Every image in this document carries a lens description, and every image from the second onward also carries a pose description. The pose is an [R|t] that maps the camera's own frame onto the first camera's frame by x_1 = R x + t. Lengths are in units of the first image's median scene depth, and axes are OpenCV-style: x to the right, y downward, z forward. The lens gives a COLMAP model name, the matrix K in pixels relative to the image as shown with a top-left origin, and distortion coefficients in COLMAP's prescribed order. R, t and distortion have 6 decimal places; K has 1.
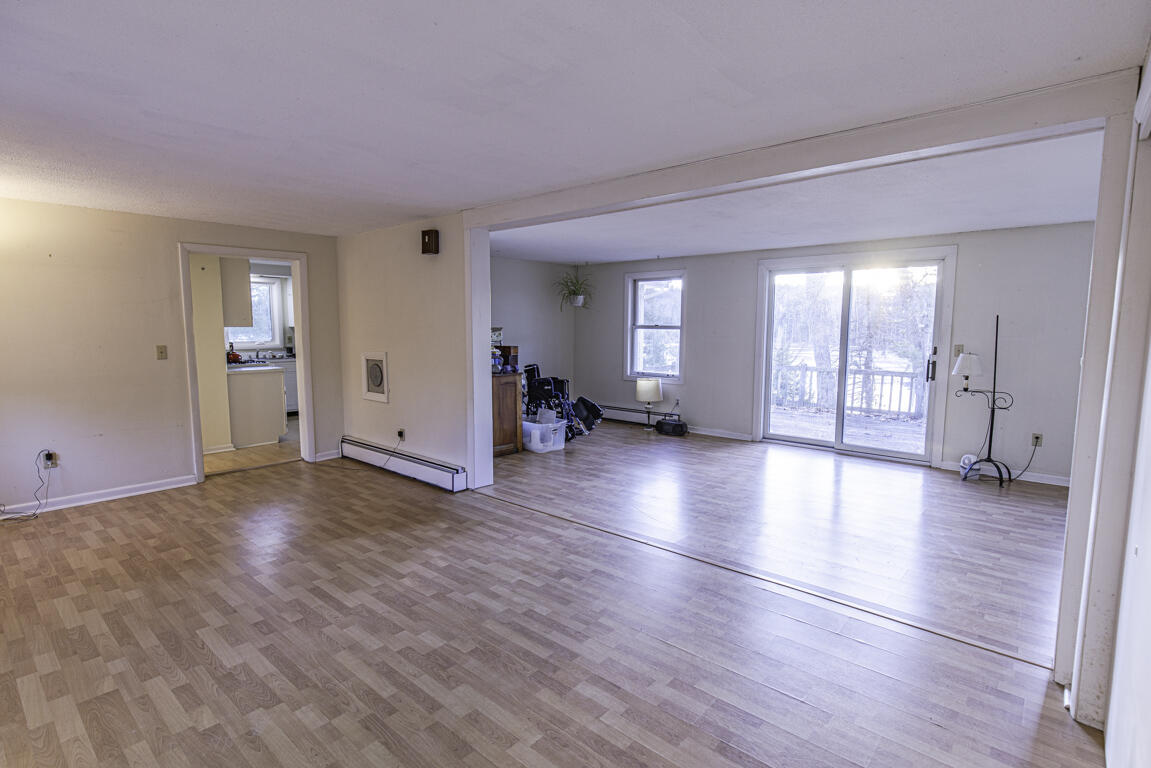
lens RADIAL K [[570.9, 0, 575.5], [0, 570.9, 384.0], [0, 0, 1]] dist [0.000601, 0.000051]
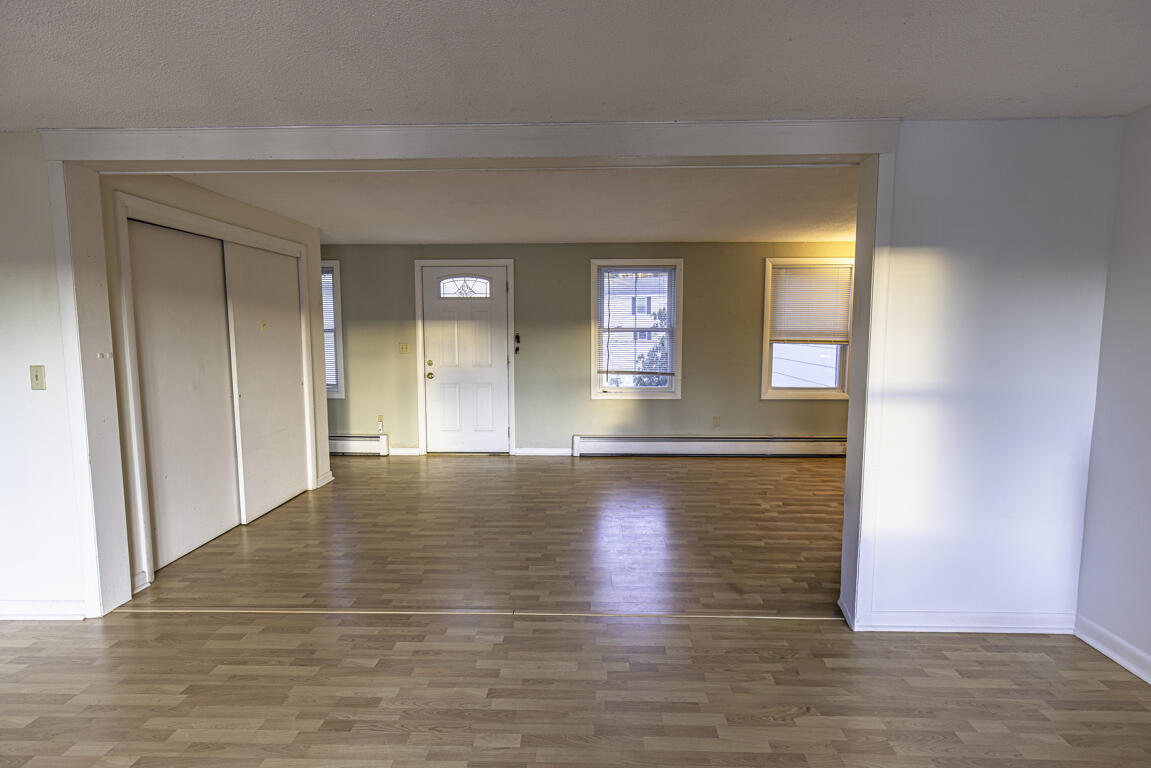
lens RADIAL K [[558.8, 0, 575.5], [0, 558.8, 384.0], [0, 0, 1]] dist [-0.000056, 0.000100]
pose [[-0.767812, 0.065269, -0.637342, 0.714441], [-0.068119, 0.980841, 0.182510, -0.225727], [0.637044, 0.183549, -0.748655, 2.148565]]
